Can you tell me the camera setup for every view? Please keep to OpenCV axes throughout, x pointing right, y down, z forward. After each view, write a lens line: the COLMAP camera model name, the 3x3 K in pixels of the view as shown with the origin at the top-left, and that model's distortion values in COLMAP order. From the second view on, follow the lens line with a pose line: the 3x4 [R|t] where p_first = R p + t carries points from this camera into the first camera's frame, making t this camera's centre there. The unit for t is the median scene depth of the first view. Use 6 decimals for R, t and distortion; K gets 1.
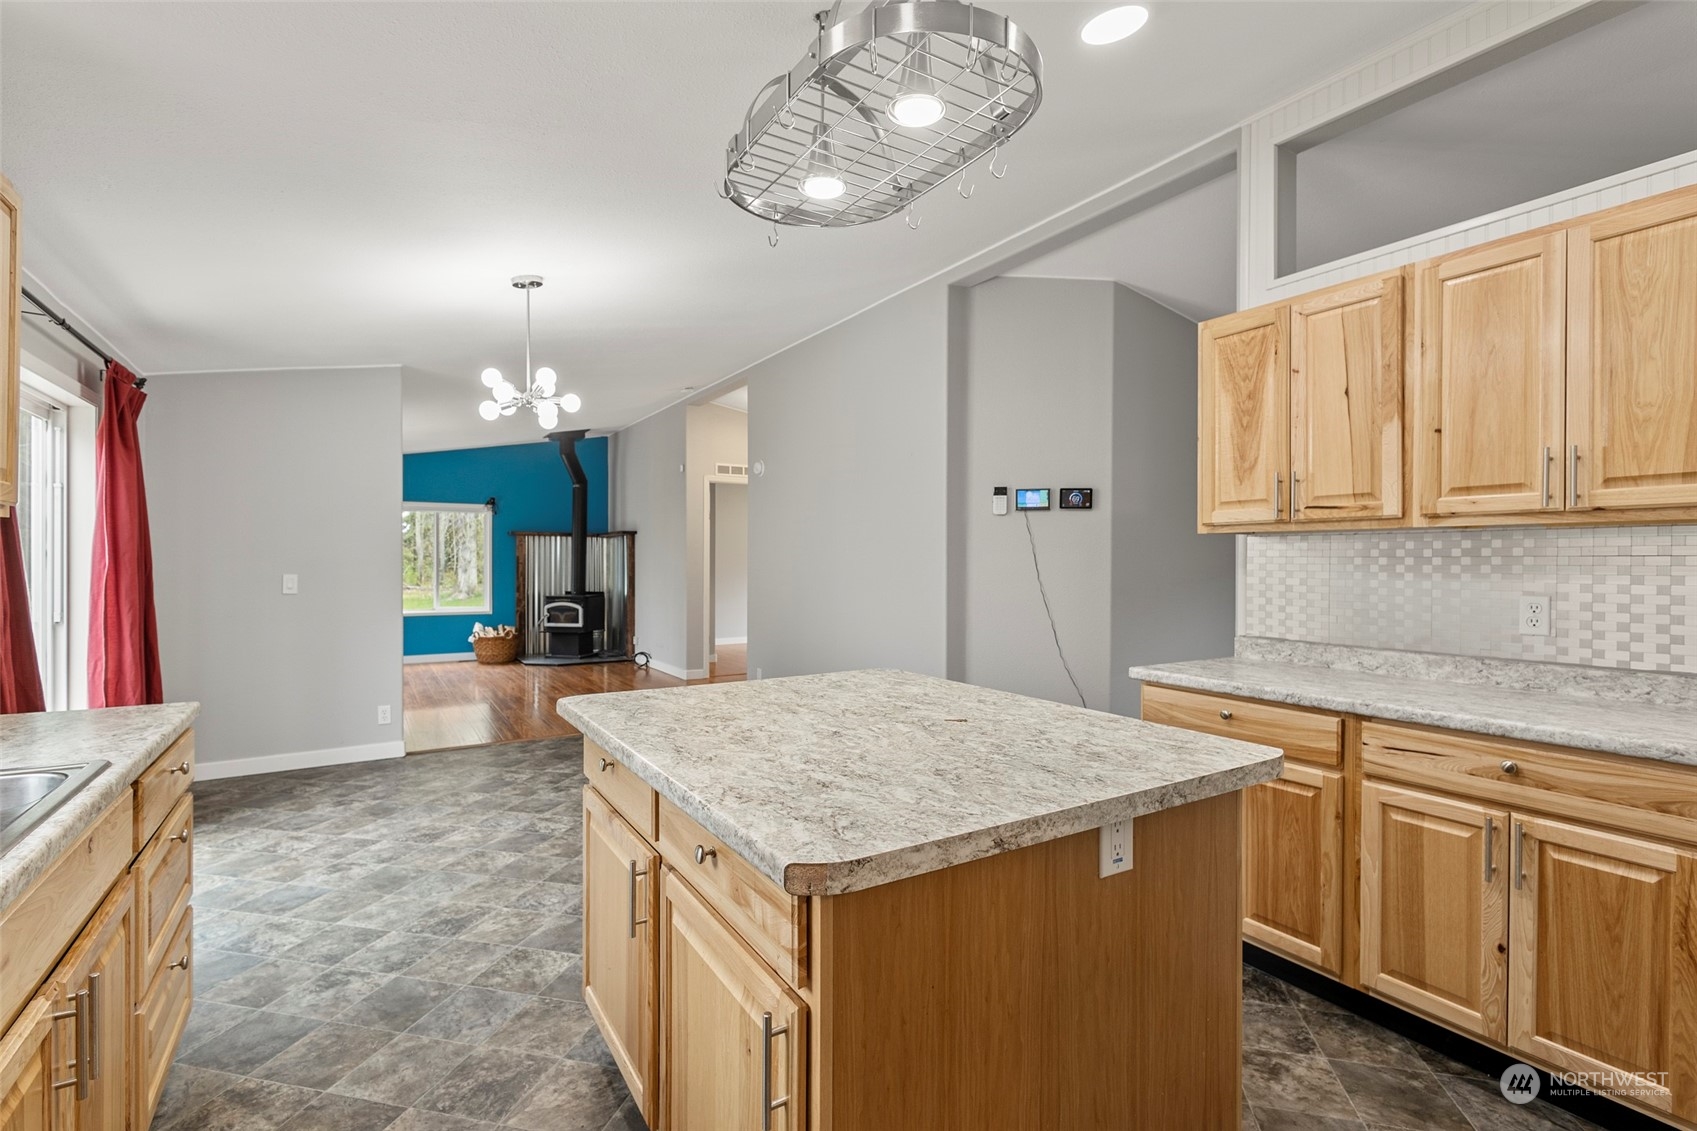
lens RADIAL K [[784.5, 0, 844.1], [0, 784.5, 566.3], [0, 0, 1]] dist [0.009903, -0.000754]
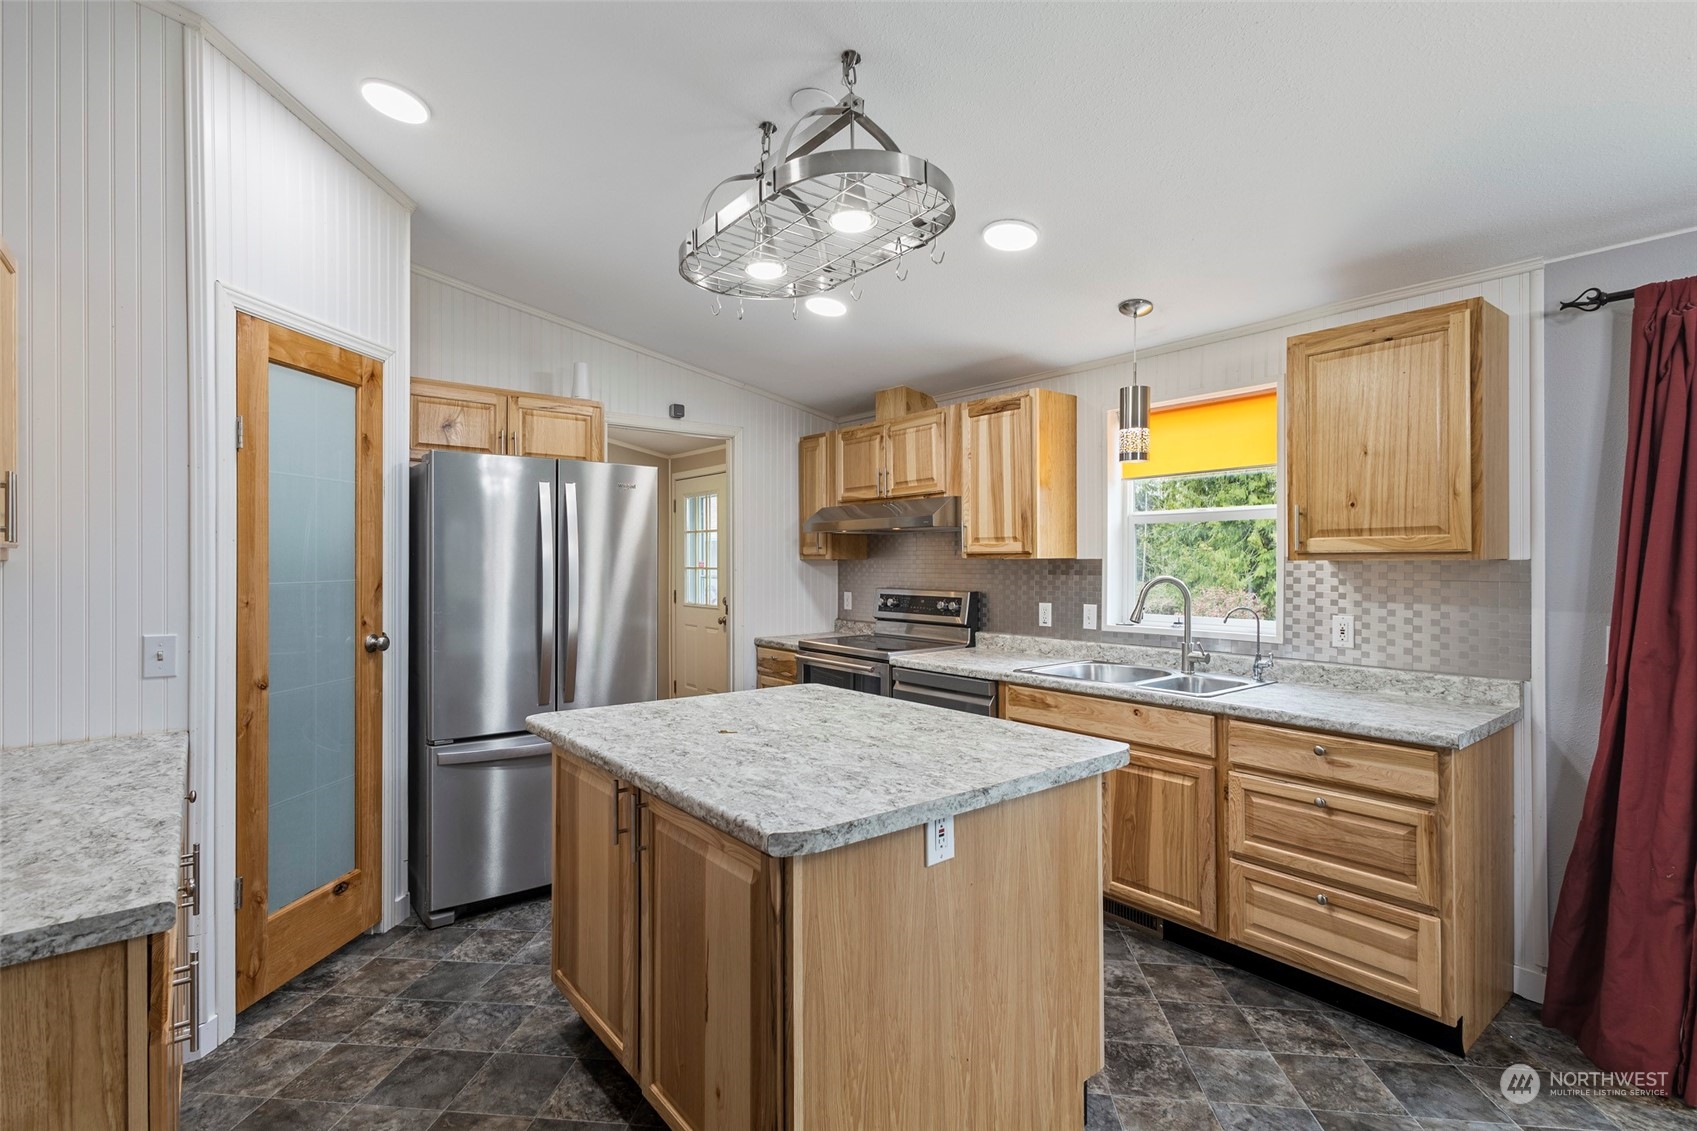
lens RADIAL K [[805.7, 0, 847.7], [0, 805.7, 563.0], [0, 0, 1]] dist [0.013525, -0.004981]
pose [[-0.992205, -0.000646, -0.124614, 0.086223], [-0.001887, 0.999950, 0.009845, -0.052563], [0.124601, 0.010004, -0.992156, 1.635766]]
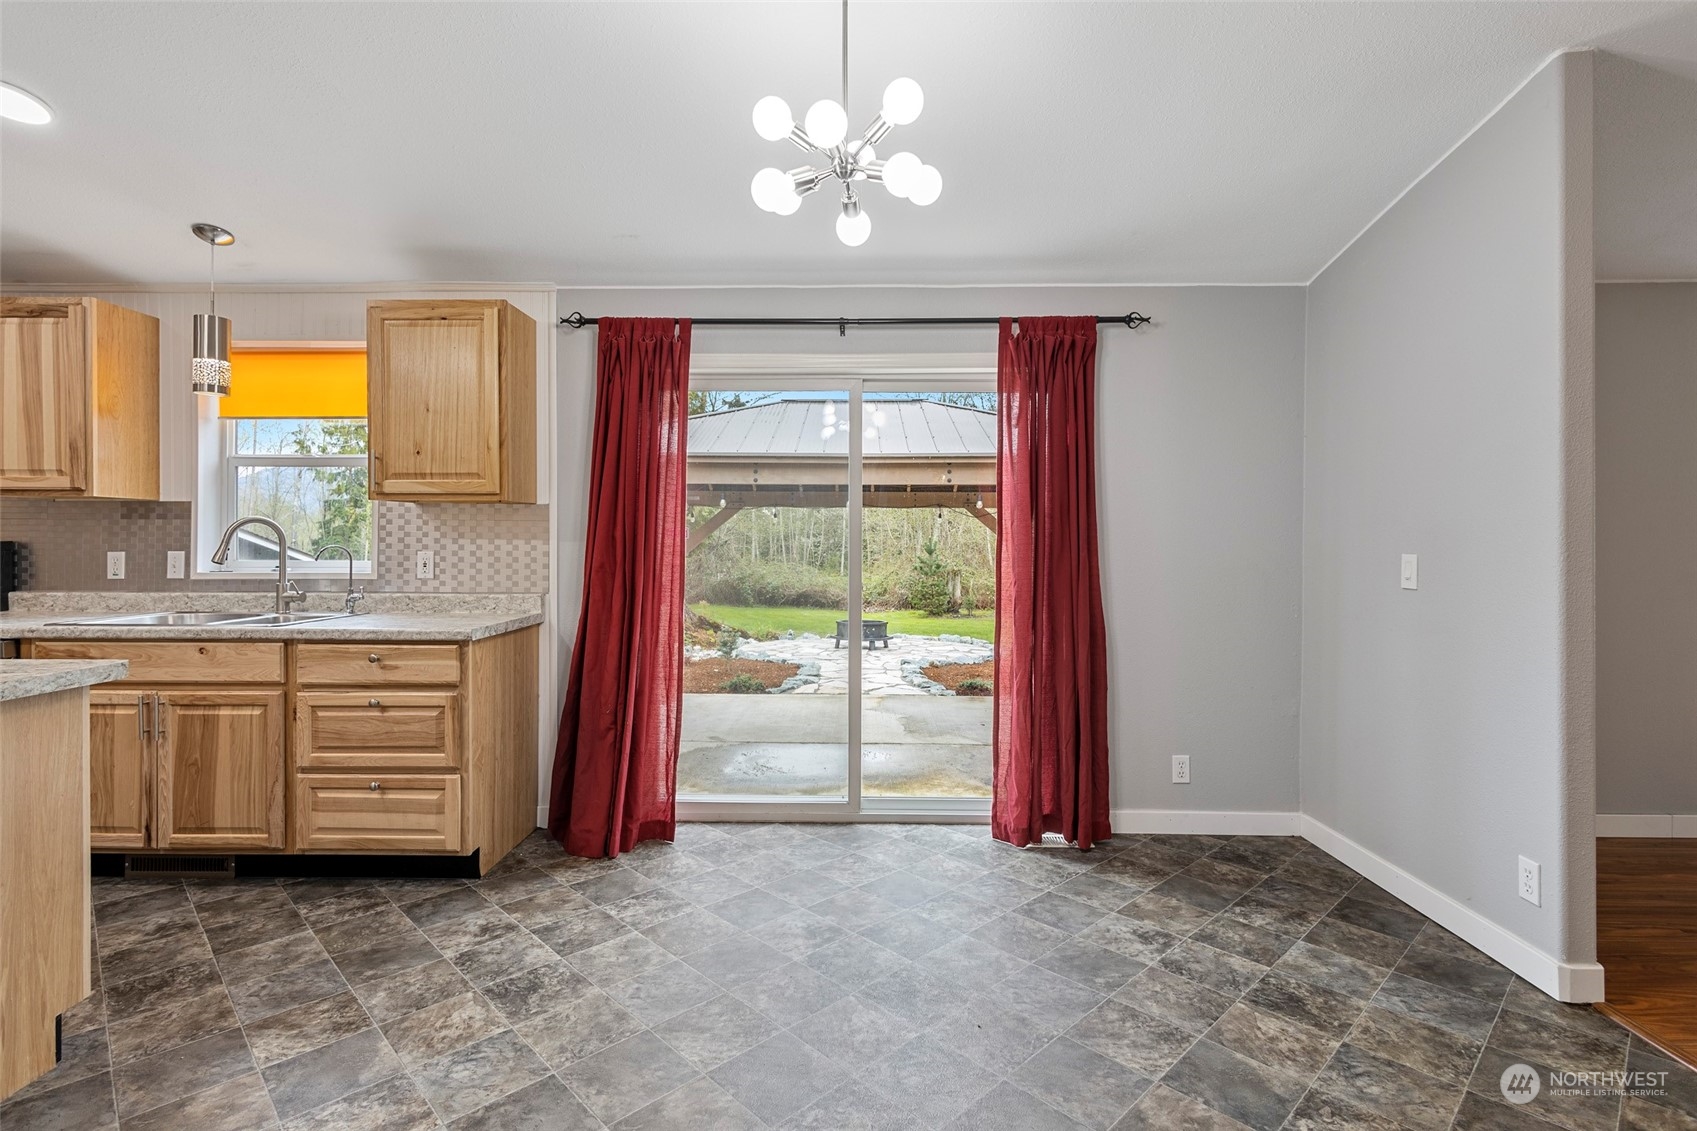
lens RADIAL K [[805.7, 0, 840.0], [0, 805.7, 549.6], [0, 0, 1]] dist [0.013525, -0.004981]
pose [[-0.539438, -0.001805, -0.842023, -0.001423], [-0.012021, 0.999912, 0.005558, 0.017261], [0.841939, 0.013120, -0.539412, 1.899917]]
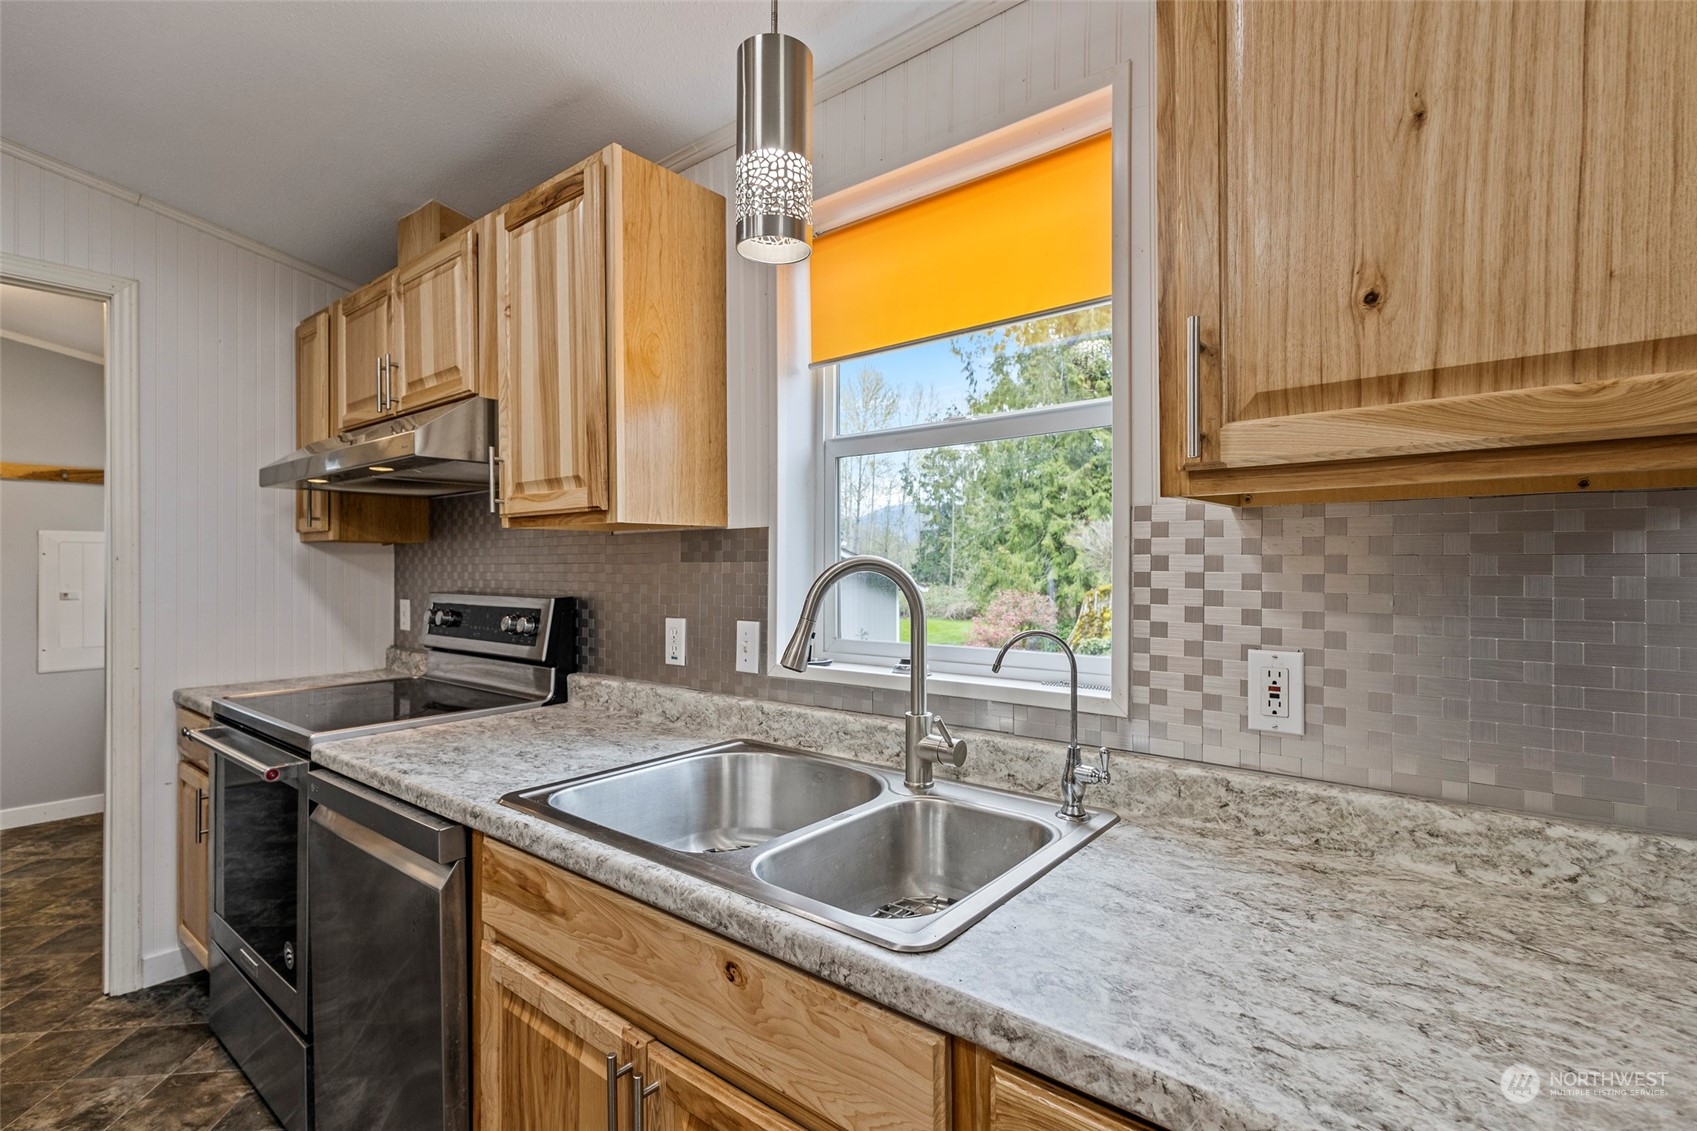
lens RADIAL K [[784.5, 0, 849.0], [0, 784.5, 563.4], [0, 0, 1]] dist [0.009903, -0.000754]
pose [[-0.941243, -0.002312, -0.337722, -0.412989], [-0.003072, 0.999994, 0.001716, -0.013780], [0.337716, 0.002652, -0.941244, 0.873463]]
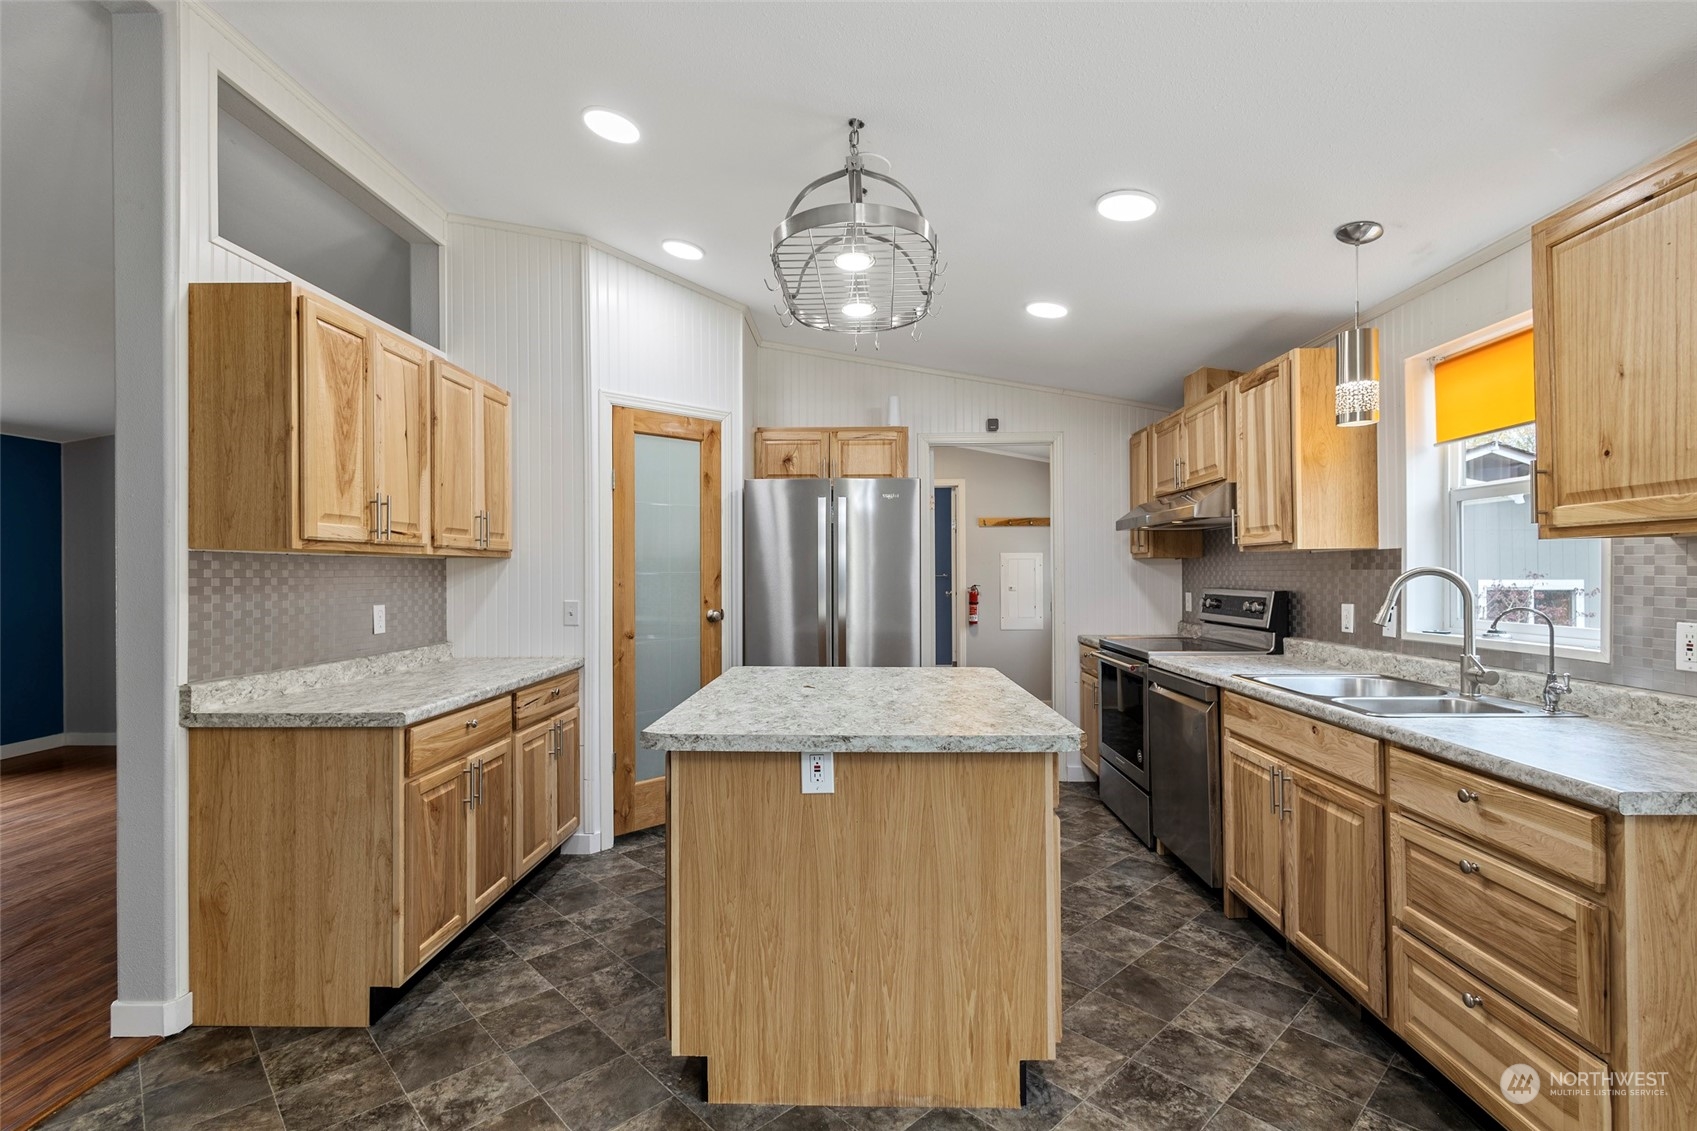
lens RADIAL K [[784.5, 0, 844.6], [0, 784.5, 569.3], [0, 0, 1]] dist [0.009903, -0.000754]
pose [[-0.838332, 0.004342, 0.545143, -0.530619], [0.006524, 0.999977, 0.002067, -0.022044], [-0.545121, 0.005289, -0.838340, 1.623122]]
